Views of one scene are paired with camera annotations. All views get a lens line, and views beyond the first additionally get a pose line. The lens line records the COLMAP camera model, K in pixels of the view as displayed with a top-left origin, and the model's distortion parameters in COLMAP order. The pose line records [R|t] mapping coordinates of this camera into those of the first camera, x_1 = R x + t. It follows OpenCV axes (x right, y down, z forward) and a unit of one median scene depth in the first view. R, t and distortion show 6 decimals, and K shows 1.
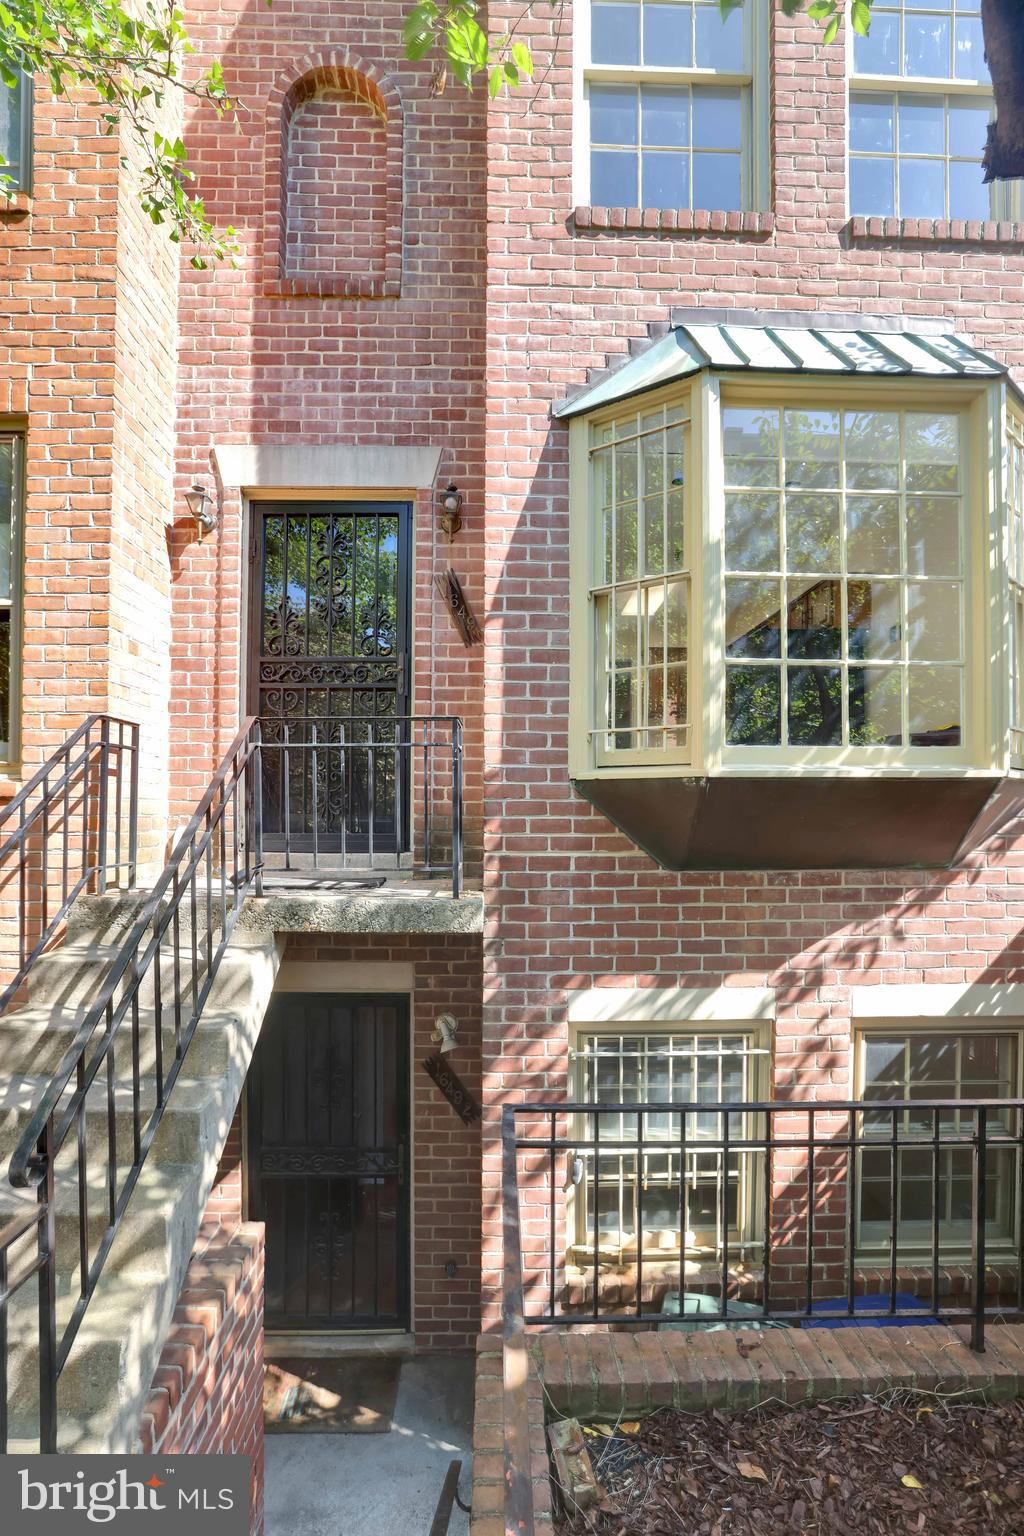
lens RADIAL K [[659.6, 0, 524.1], [0, 659.6, 812.8], [0, 0, 1]] dist [-0.056066, 0.021514]
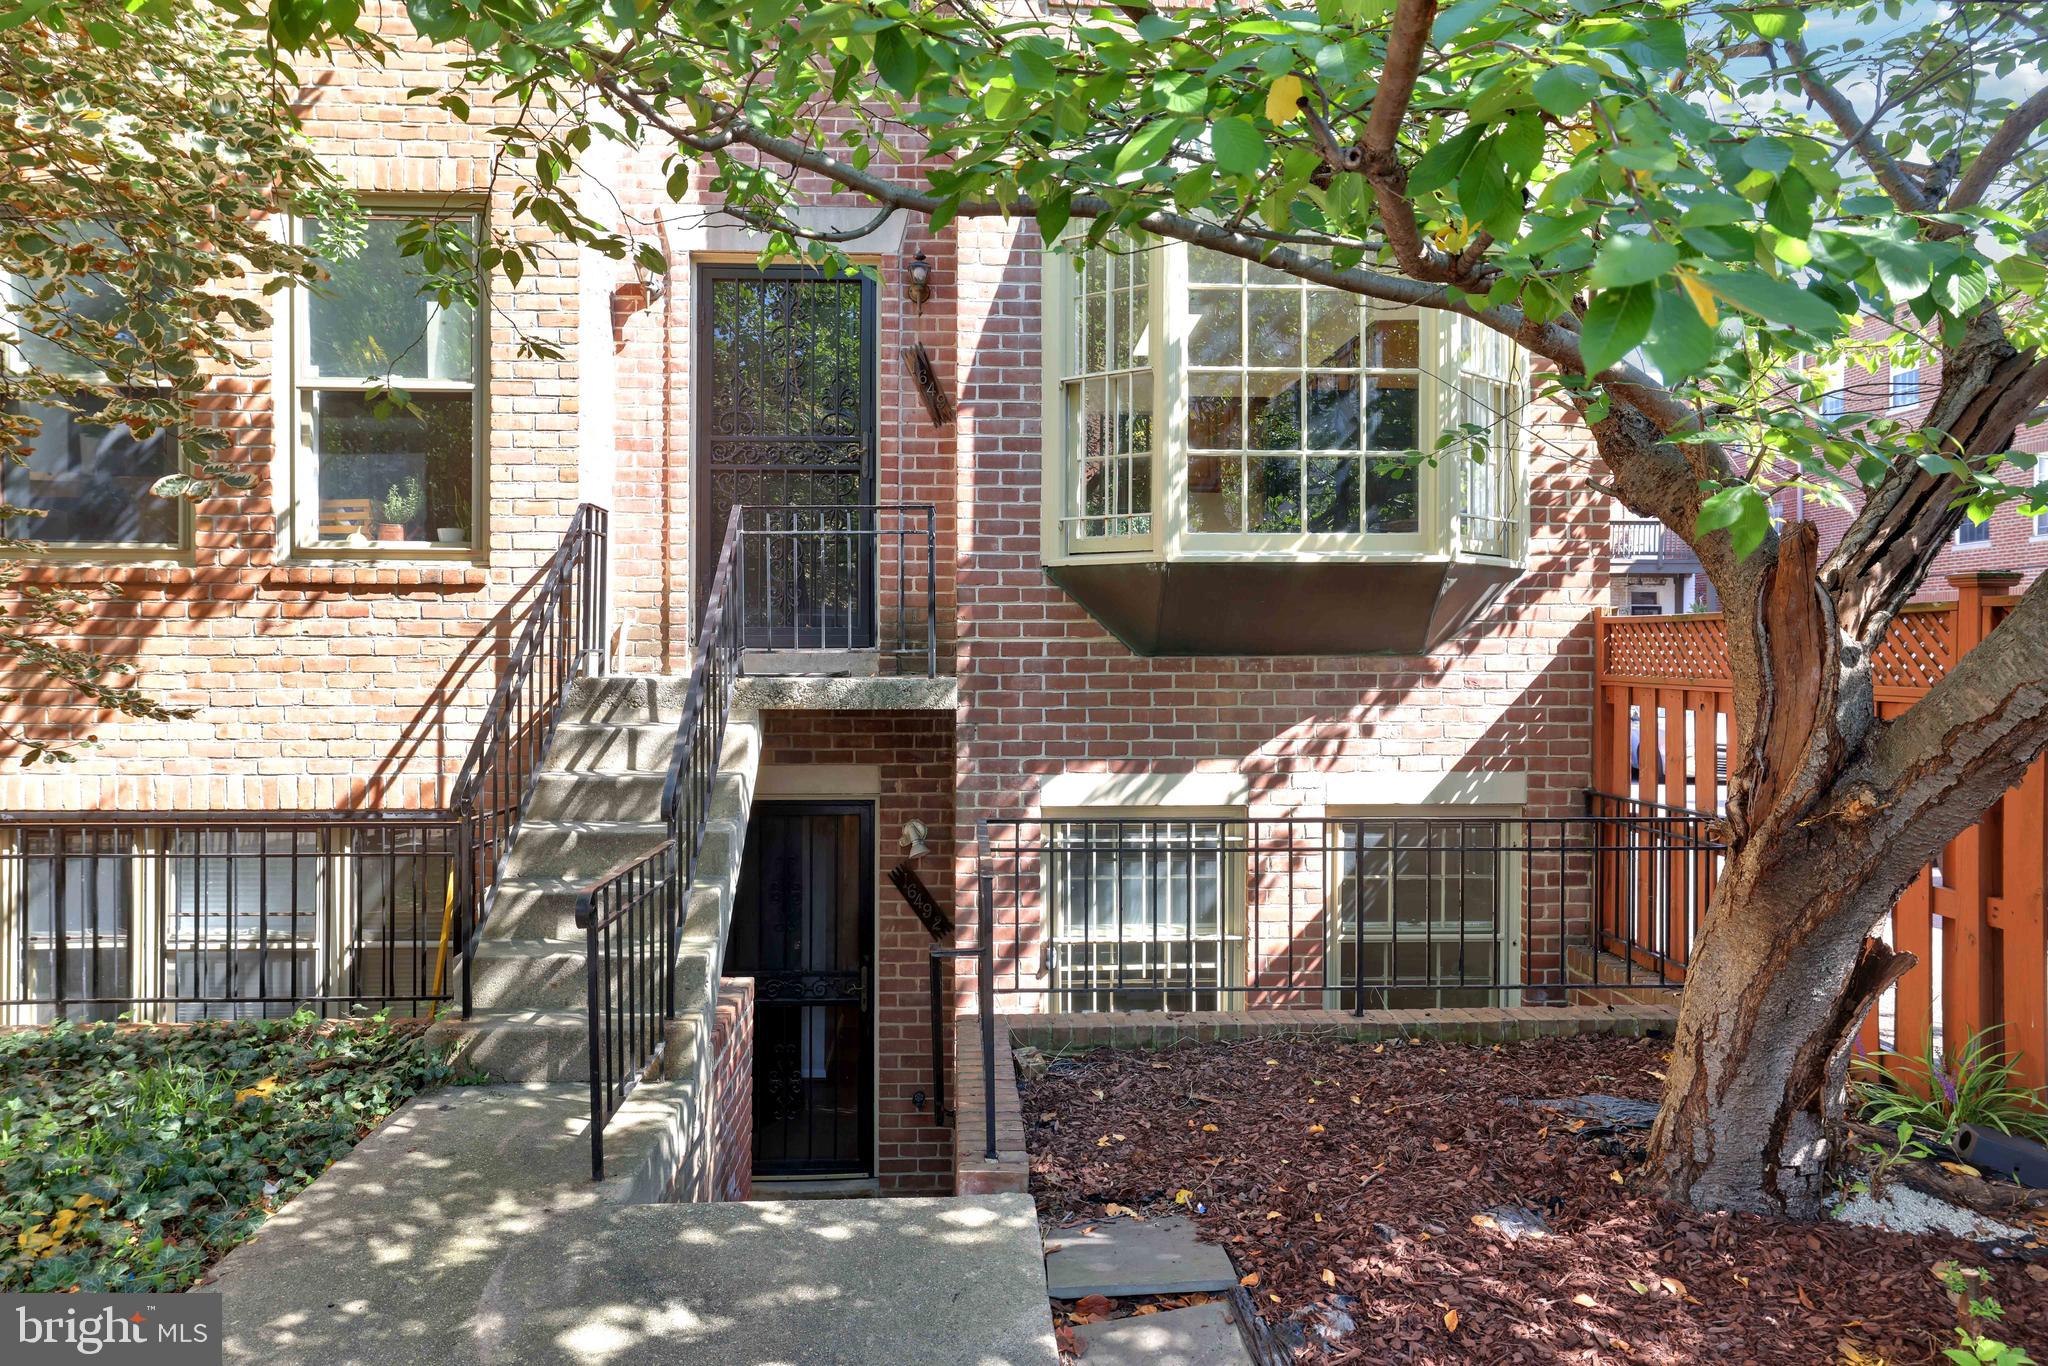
lens RADIAL K [[1316.5, 0, 1024.0], [0, 1316.5, 683.0], [0, 0, 1]] dist [-0.049697, 0.000571]
pose [[0.999941, -0.001262, 0.010770, 0.019872], [0.001111, 0.999901, 0.013994, 0.099821], [-0.010787, -0.013982, 0.999844, -1.019608]]
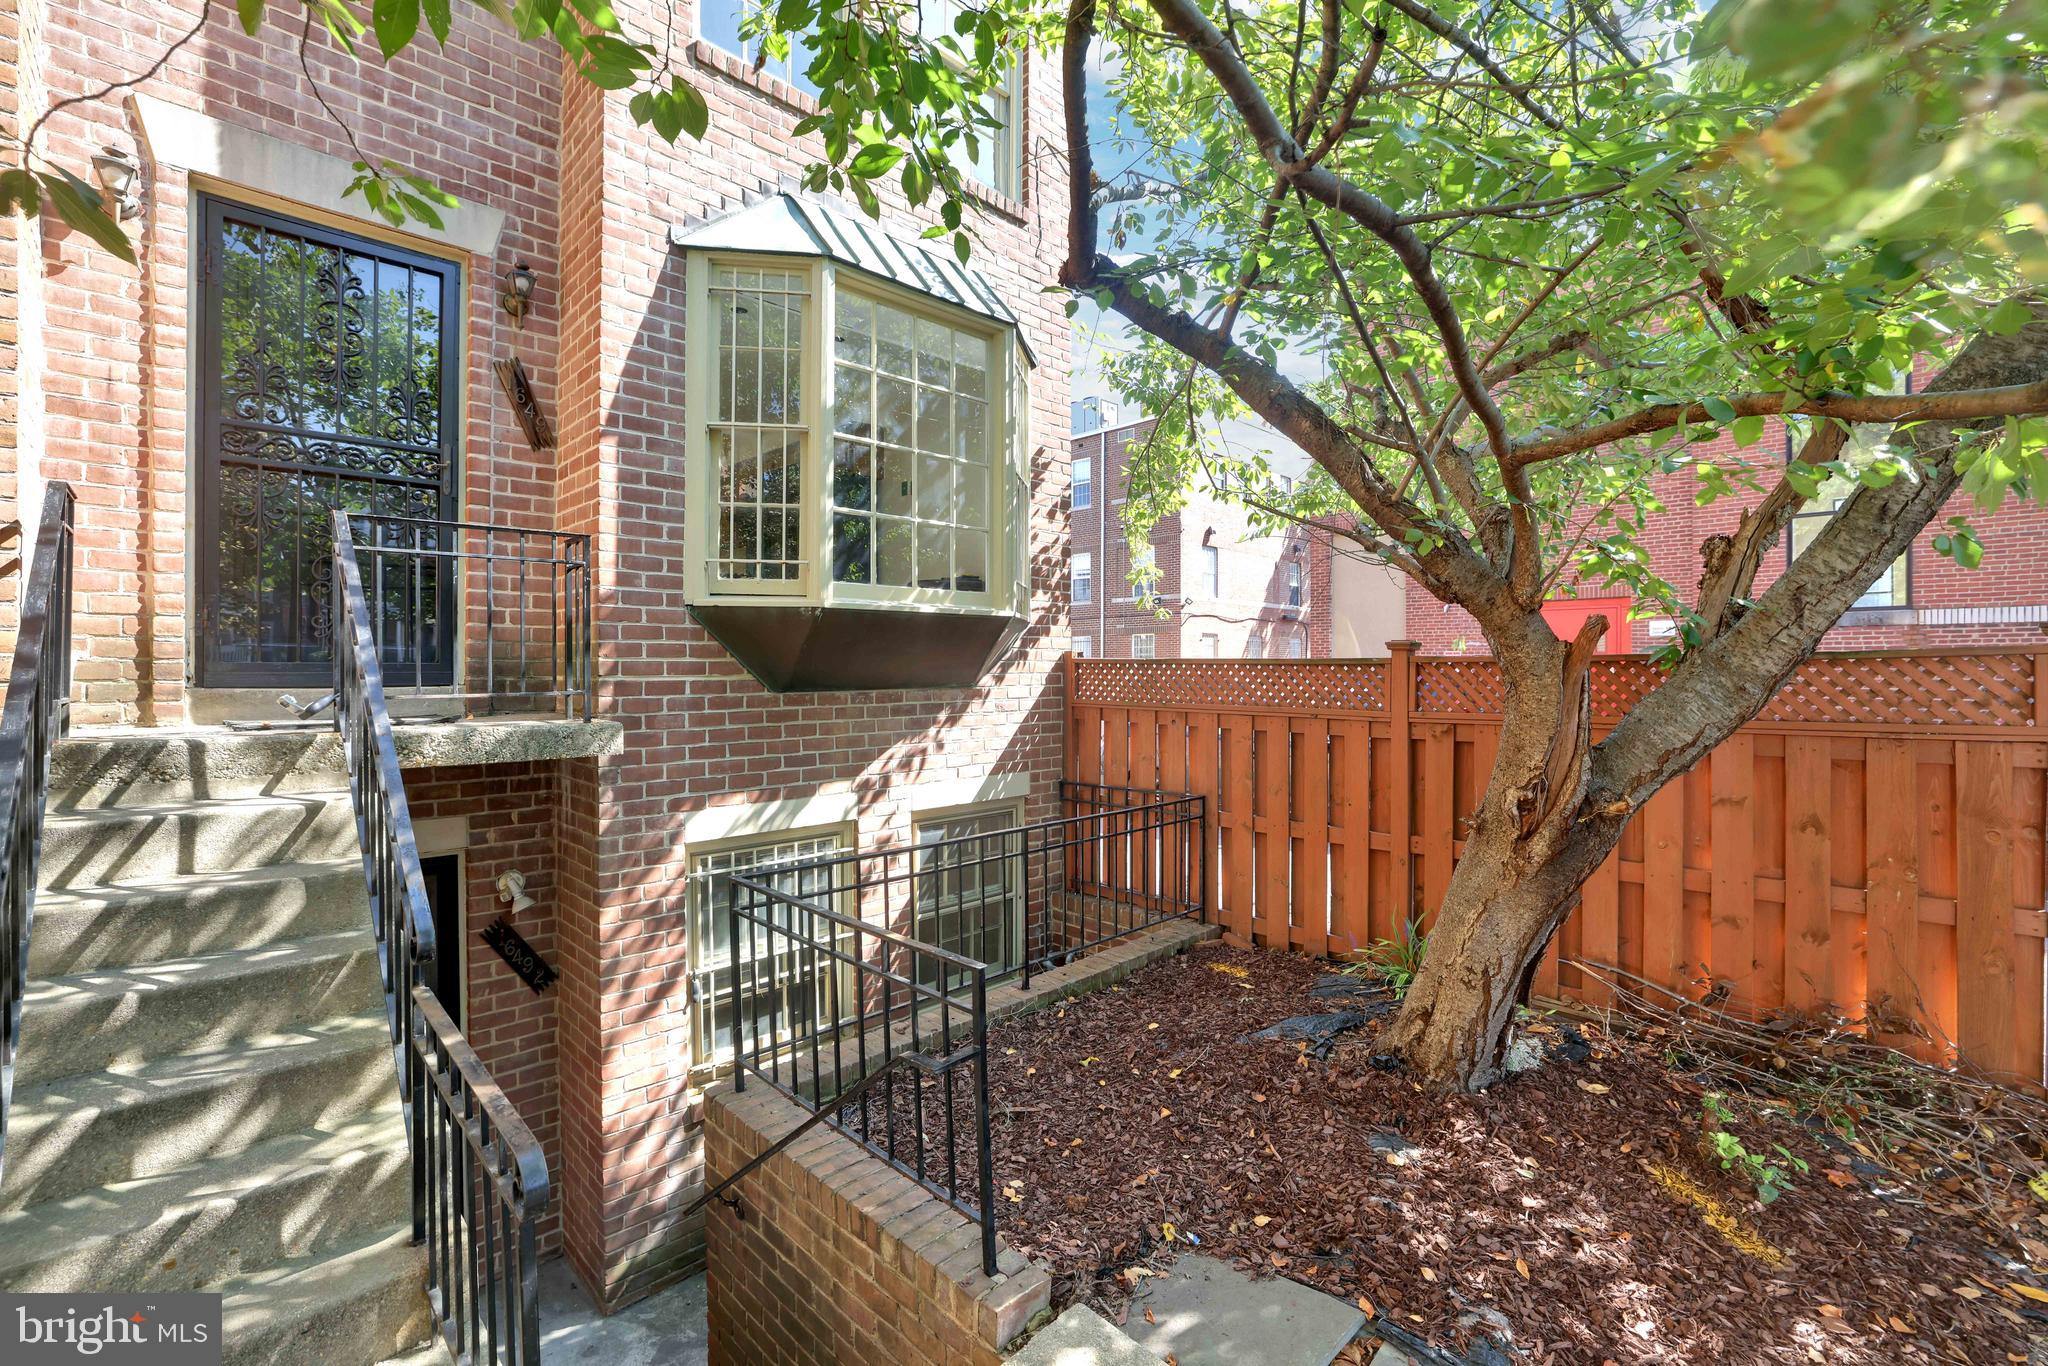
lens RADIAL K [[888.5, 0, 1009.5], [0, 888.5, 675.3], [0, 0, 1]] dist [-0.053635, 0.017212]
pose [[0.730664, -0.008297, 0.682687, -0.493882], [0.004427, 0.999963, 0.007415, 0.049802], [-0.682723, -0.002395, 0.730673, -0.338609]]
